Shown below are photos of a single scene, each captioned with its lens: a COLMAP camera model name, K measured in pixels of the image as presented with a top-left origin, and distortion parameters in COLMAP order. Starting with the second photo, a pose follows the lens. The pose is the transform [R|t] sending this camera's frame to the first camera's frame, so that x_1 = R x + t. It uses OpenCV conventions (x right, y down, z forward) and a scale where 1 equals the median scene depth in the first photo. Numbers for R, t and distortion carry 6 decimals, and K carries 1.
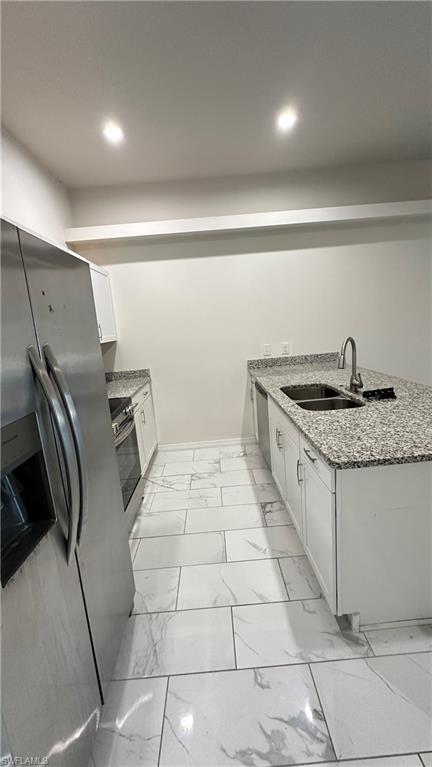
lens RADIAL K [[307.1, 0, 217.0], [0, 307.1, 383.8], [0, 0, 1]] dist [-0.002320, -0.000282]
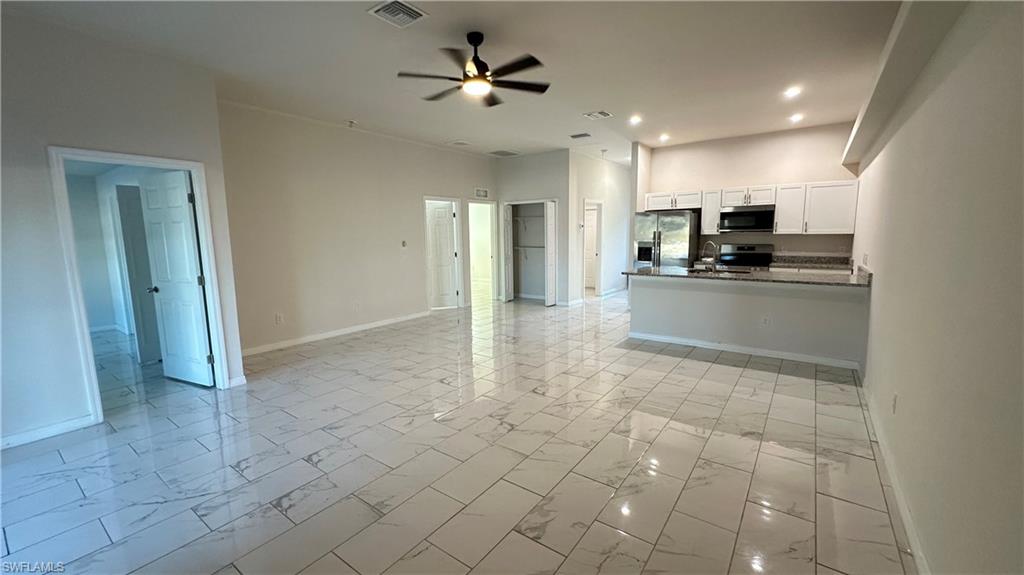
lens RADIAL K [[410.0, 0, 513.4], [0, 410.0, 287.6], [0, 0, 1]] dist [-0.002320, -0.000282]
pose [[-0.609028, 0.192446, -0.769448, 3.251179], [-0.090374, 0.946962, 0.308376, -0.564751], [0.787984, 0.257348, -0.559334, 1.551656]]
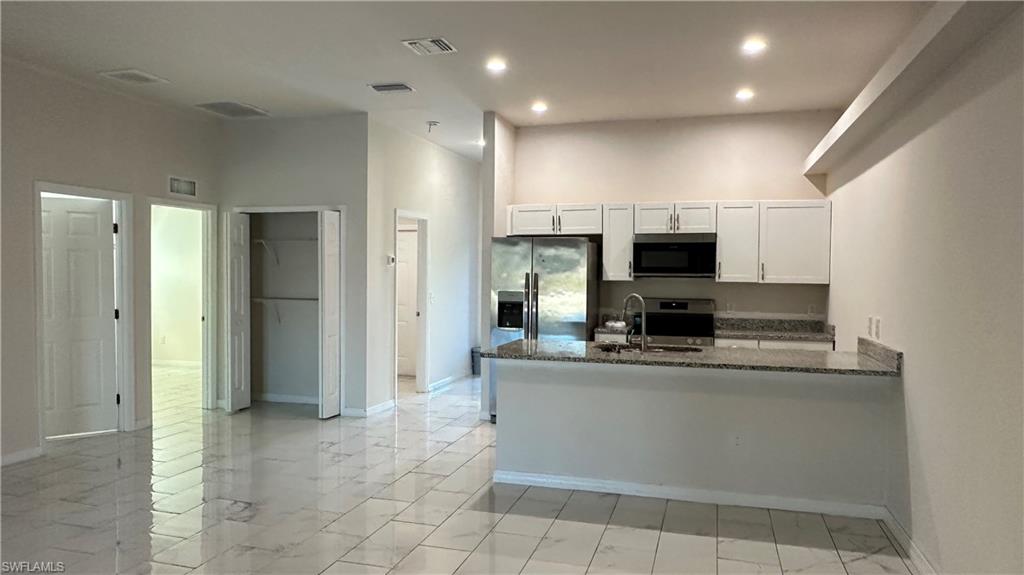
lens RADIAL K [[705.9, 0, 508.3], [0, 705.9, 290.8], [0, 0, 1]] dist [-0.001400, -0.000940]
pose [[-0.306960, 0.103109, -0.946121, 2.878150], [-0.167385, 0.972769, 0.160320, -0.482024], [0.936887, 0.207578, -0.281342, 1.281583]]
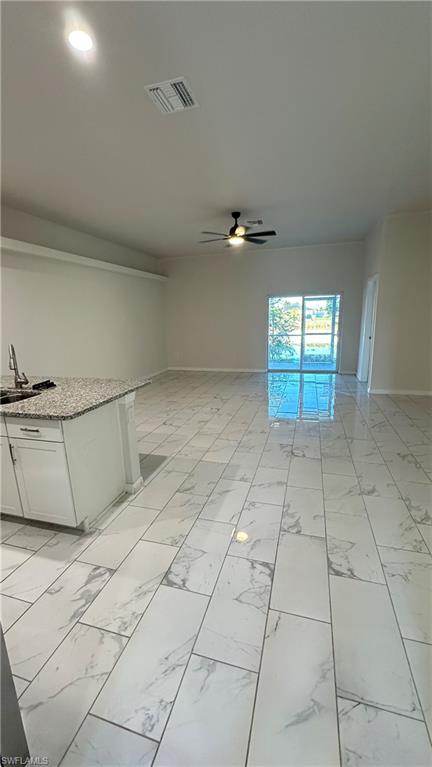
lens RADIAL K [[307.1, 0, 217.0], [0, 307.1, 383.8], [0, 0, 1]] dist [-0.002320, -0.000282]
pose [[0.314828, -0.136850, 0.939231, -0.497568], [0.189320, 0.978721, 0.079144, 0.063858], [-0.930076, 0.152899, 0.334037, -0.167560]]
